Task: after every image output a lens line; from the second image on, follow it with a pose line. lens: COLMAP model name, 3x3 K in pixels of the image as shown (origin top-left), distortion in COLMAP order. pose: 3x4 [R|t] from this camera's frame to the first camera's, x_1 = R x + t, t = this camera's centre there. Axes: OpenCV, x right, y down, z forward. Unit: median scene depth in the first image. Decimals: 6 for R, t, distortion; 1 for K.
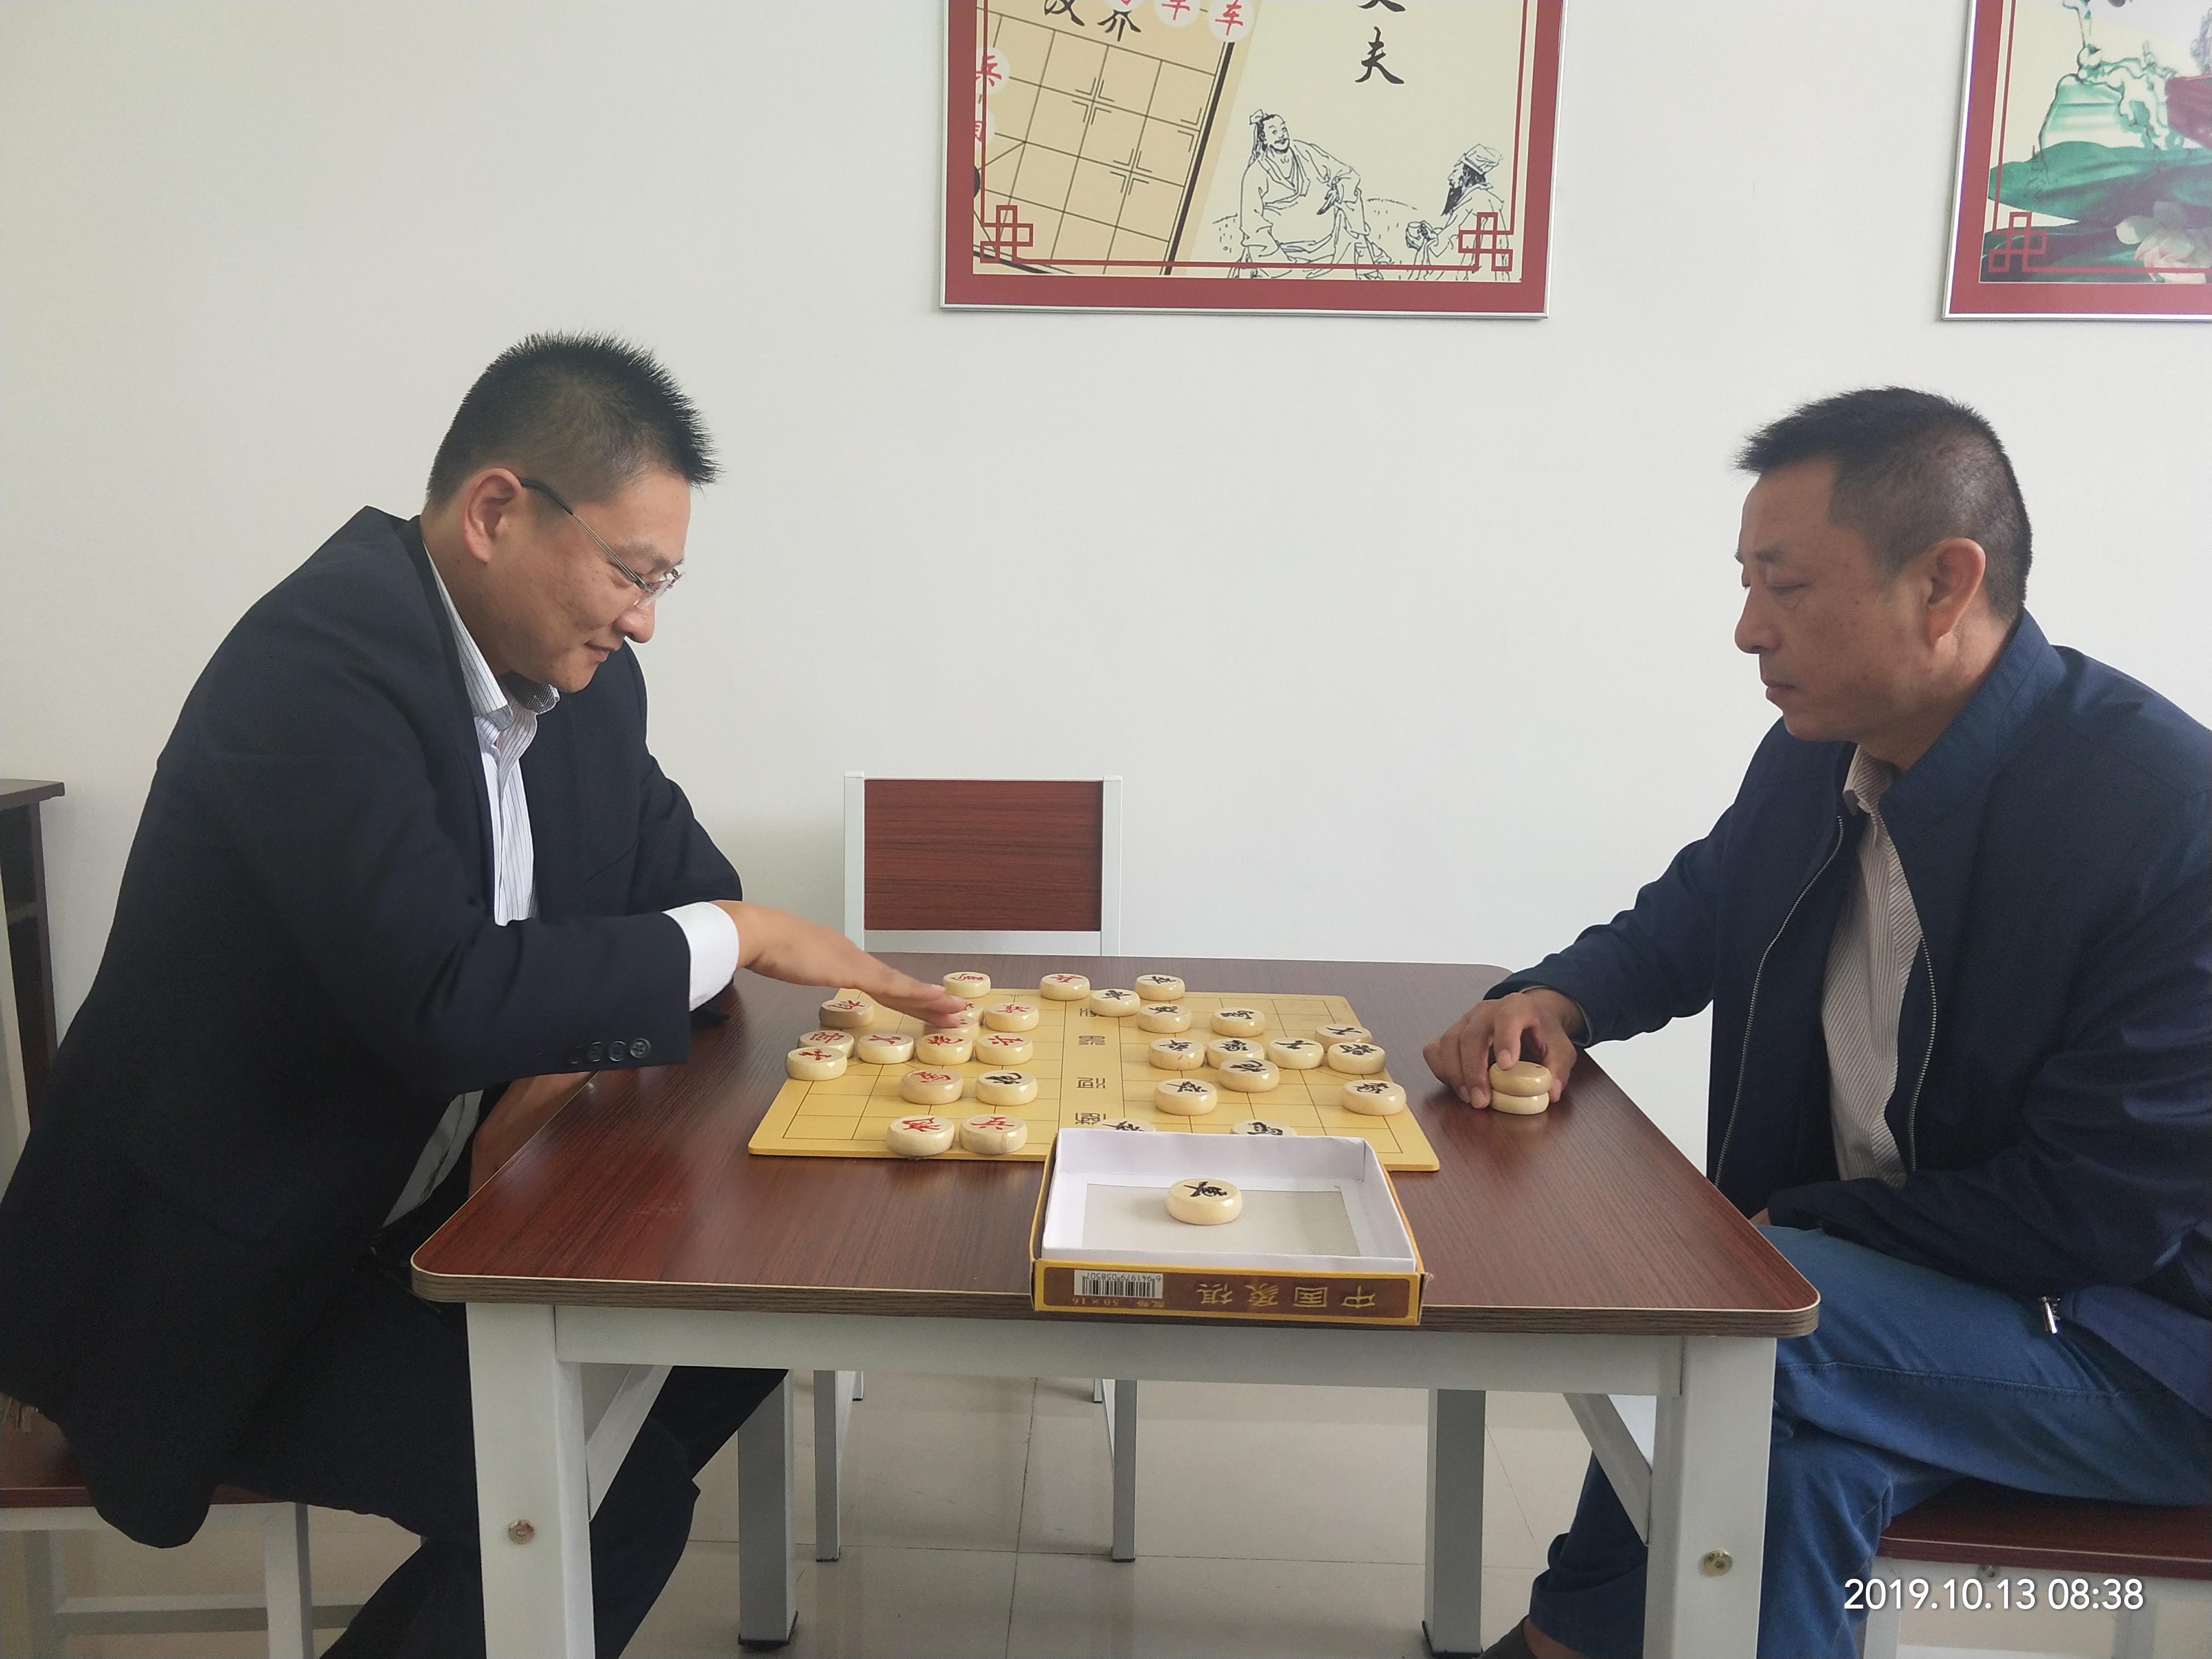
lens RADIAL K [[1775.8, 0, 1093.6], [0, 1775.8, 830.3], [0, 0, 1]] dist [0.036679, -0.011170]
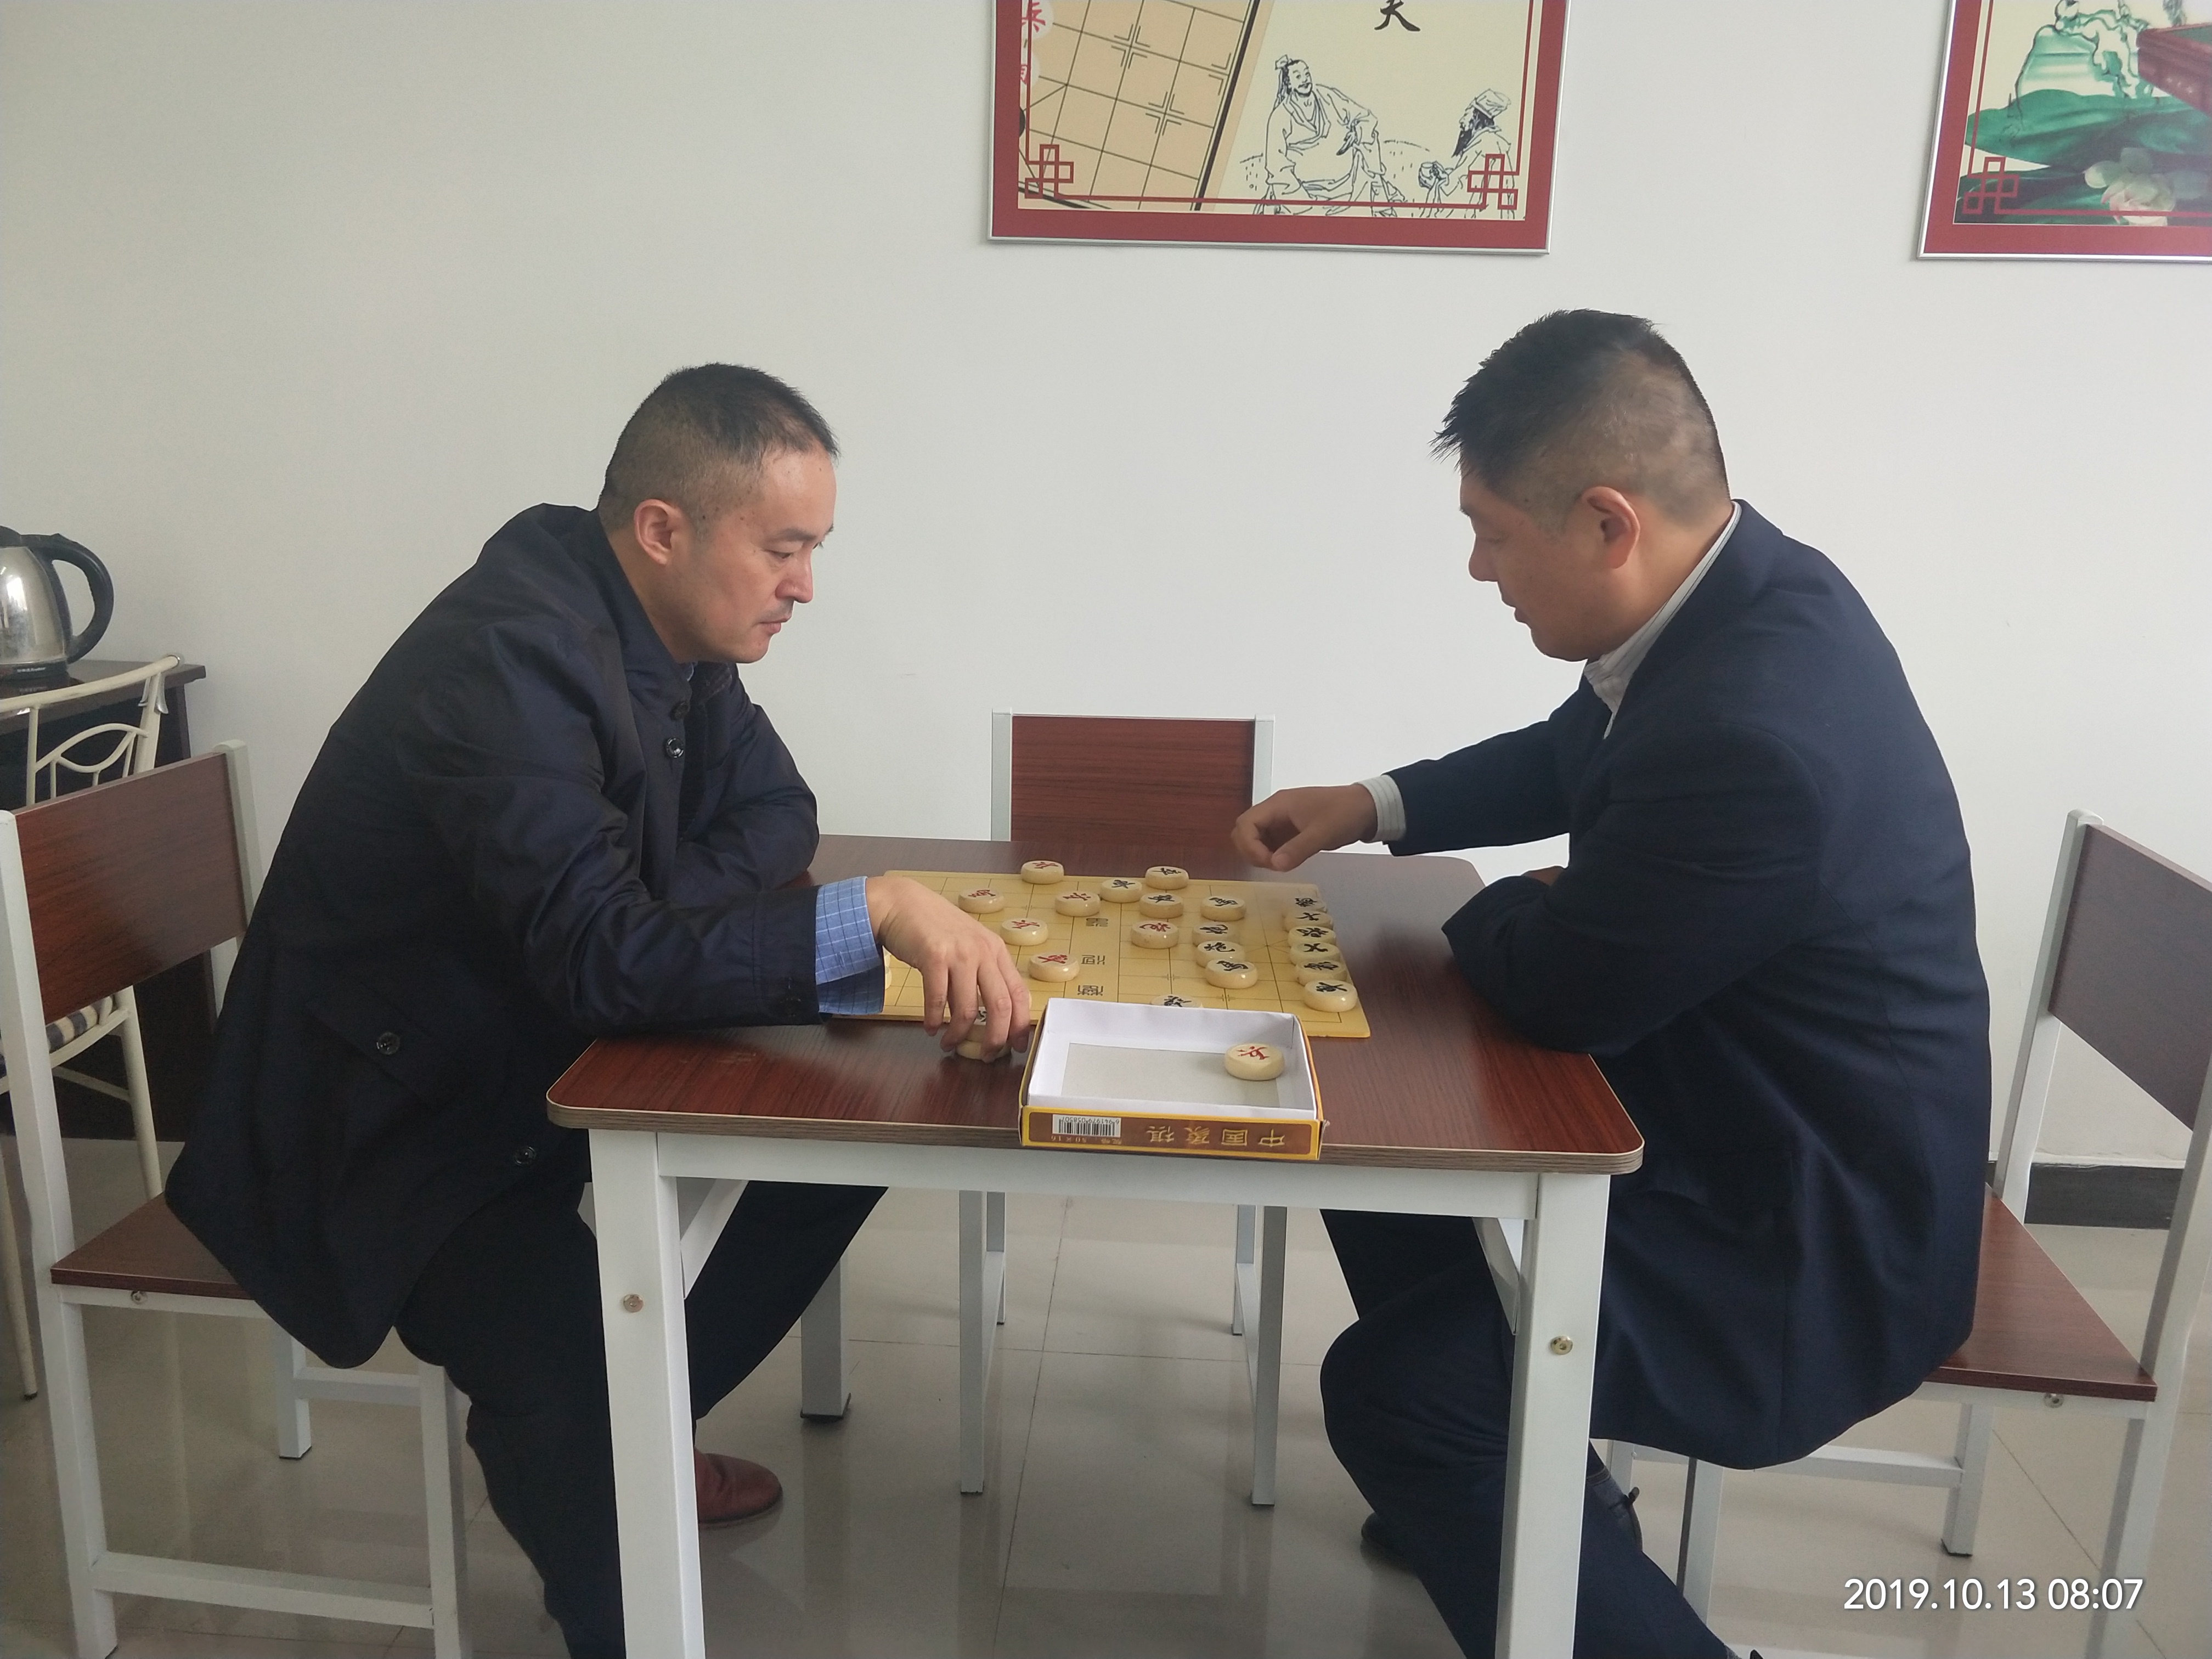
lens RADIAL K [[1775.8, 0, 1117.7], [0, 1775.8, 811.7], [0, 0, 1]] dist [0.036679, -0.011170]
pose [[0.999589, 0.015129, -0.024348, 0.025297], [-0.013287, 0.997162, 0.074099, -0.027543], [0.025399, -0.073745, 0.996954, -0.108977]]
